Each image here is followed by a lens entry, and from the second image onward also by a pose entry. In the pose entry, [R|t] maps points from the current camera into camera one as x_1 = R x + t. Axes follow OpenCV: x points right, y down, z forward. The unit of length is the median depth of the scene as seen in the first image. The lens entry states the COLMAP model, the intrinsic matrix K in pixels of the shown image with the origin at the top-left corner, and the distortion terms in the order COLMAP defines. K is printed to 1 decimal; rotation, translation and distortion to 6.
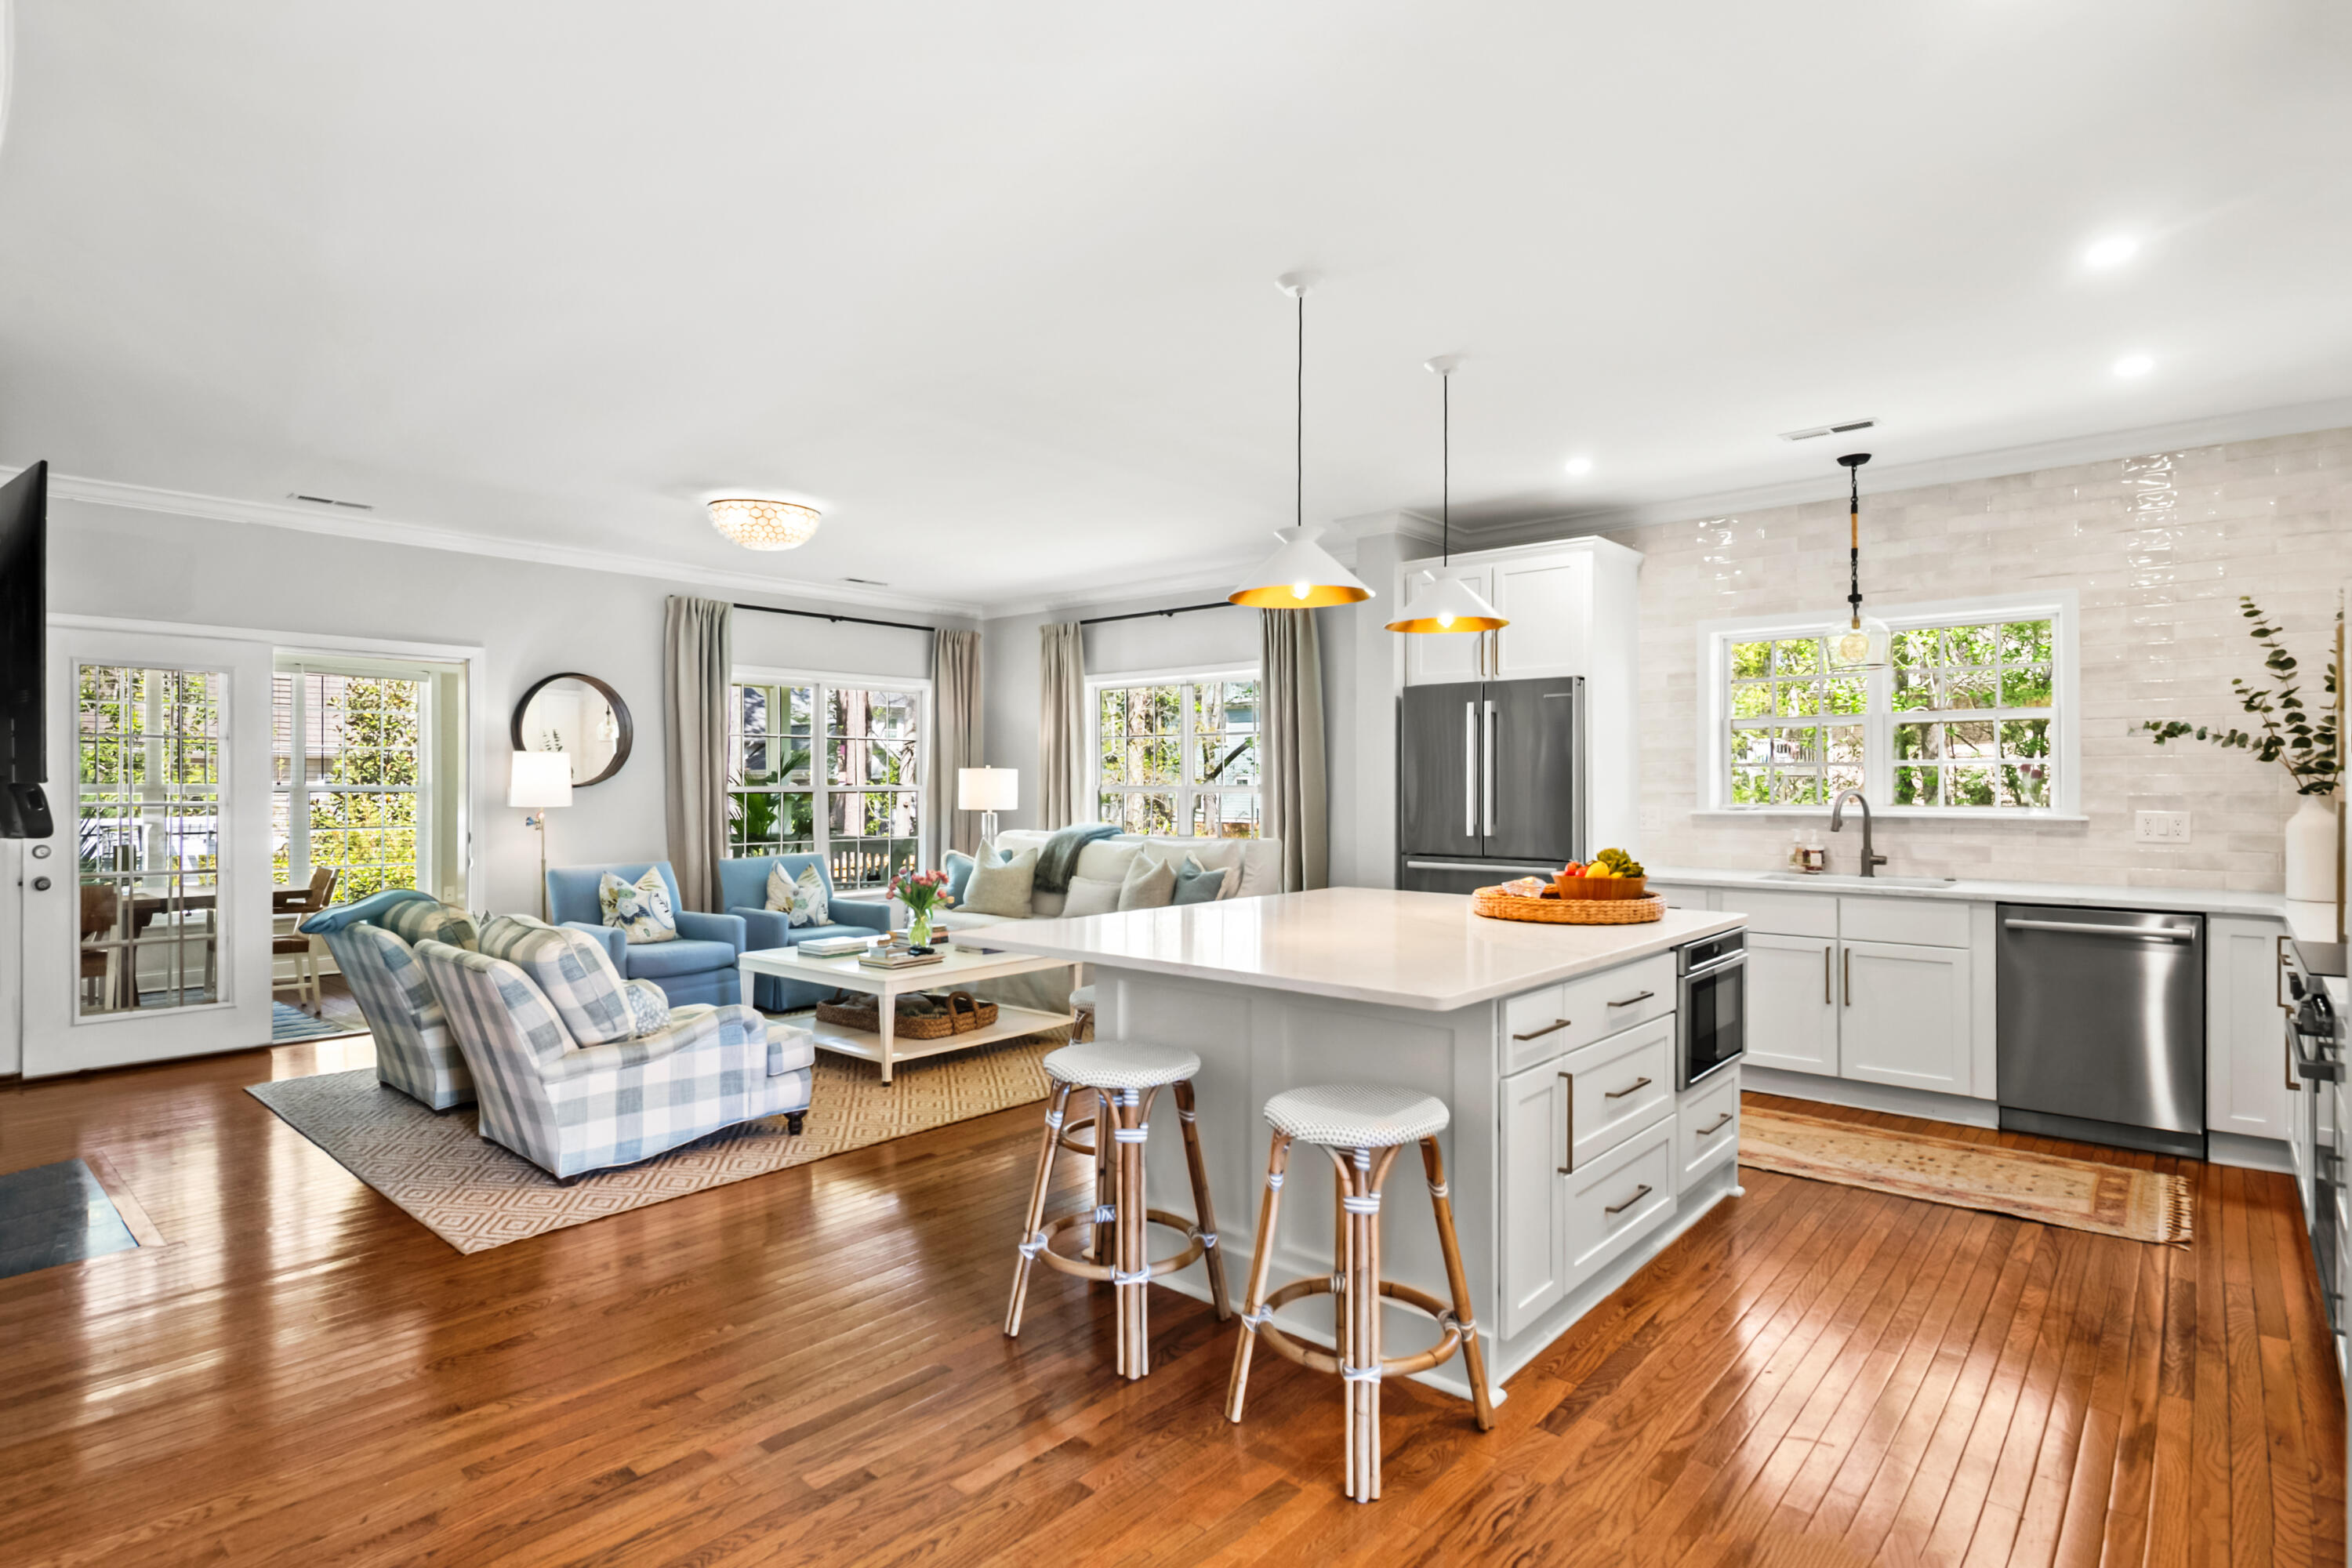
lens RADIAL K [[1198.2, 0, 1179.6], [0, 1198.2, 783.9], [0, 0, 1]] dist [0.000331, -0.000167]
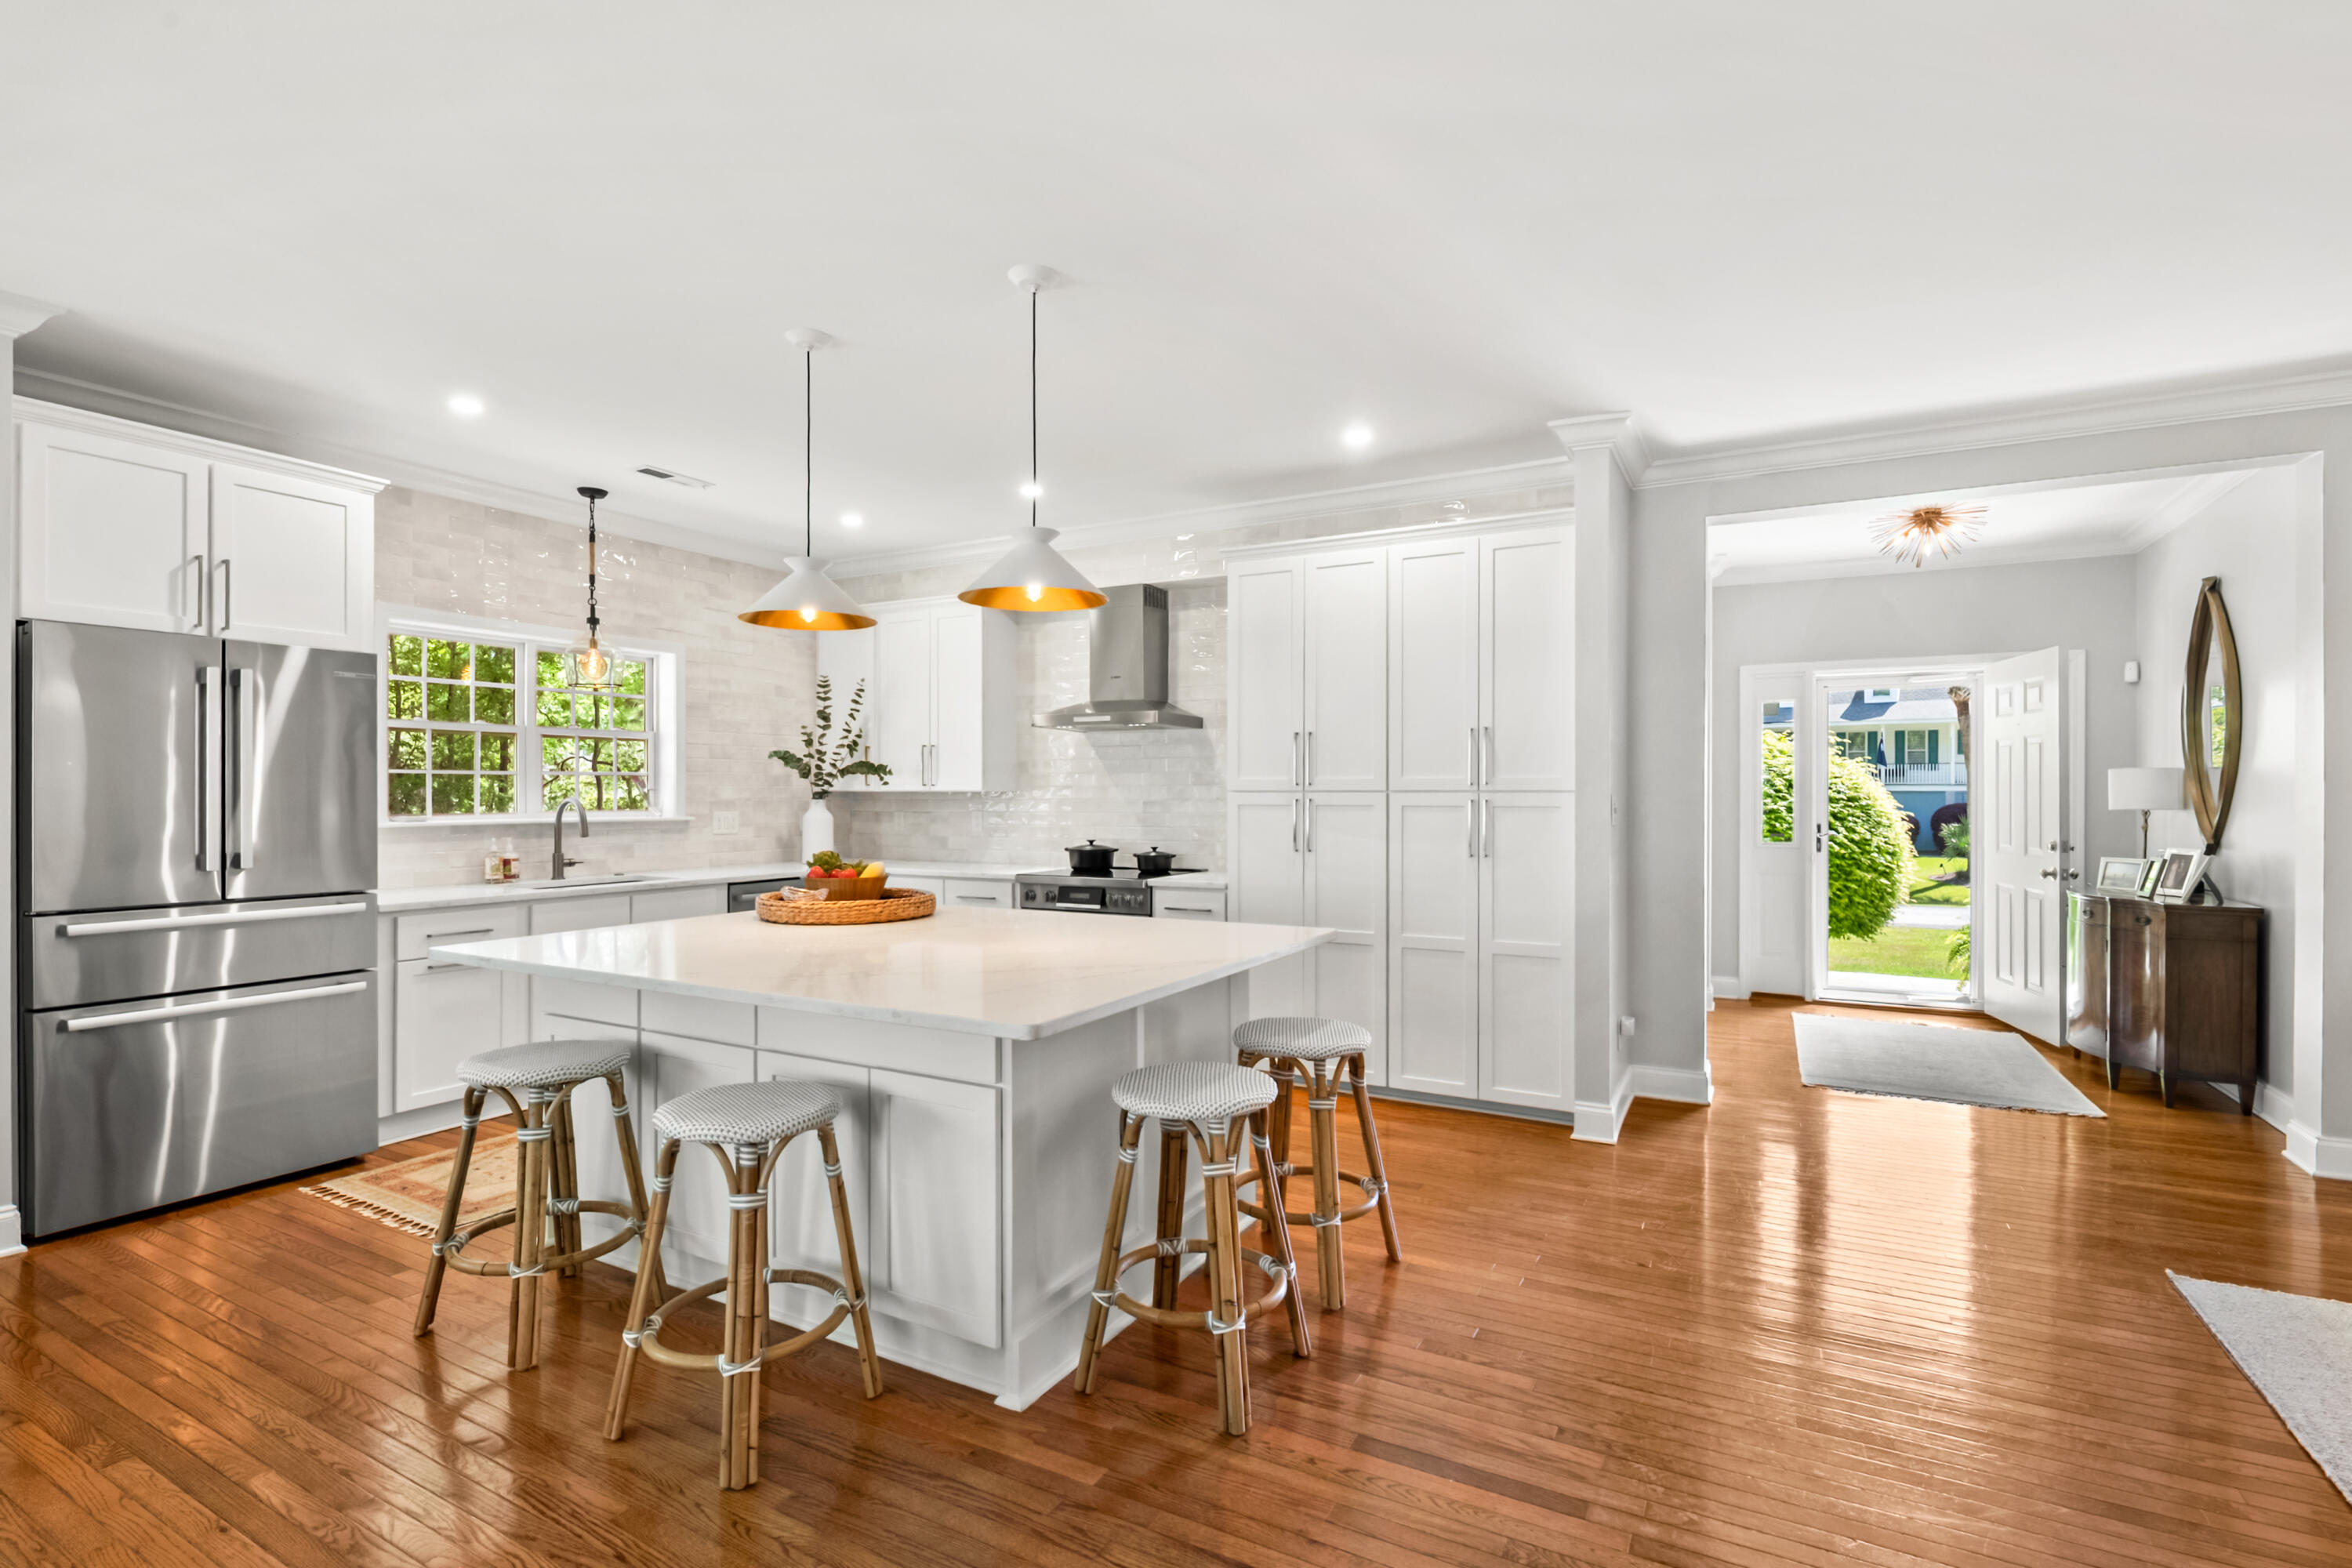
lens RADIAL K [[1094.4, 0, 1179.1], [0, 1094.4, 788.9], [0, 0, 1]] dist [-0.002356, -0.000179]
pose [[-0.206653, 0.004670, 0.978403, -0.490144], [0.002521, 0.999988, -0.004240, 0.002285], [-0.978411, 0.001591, -0.206662, 0.656942]]
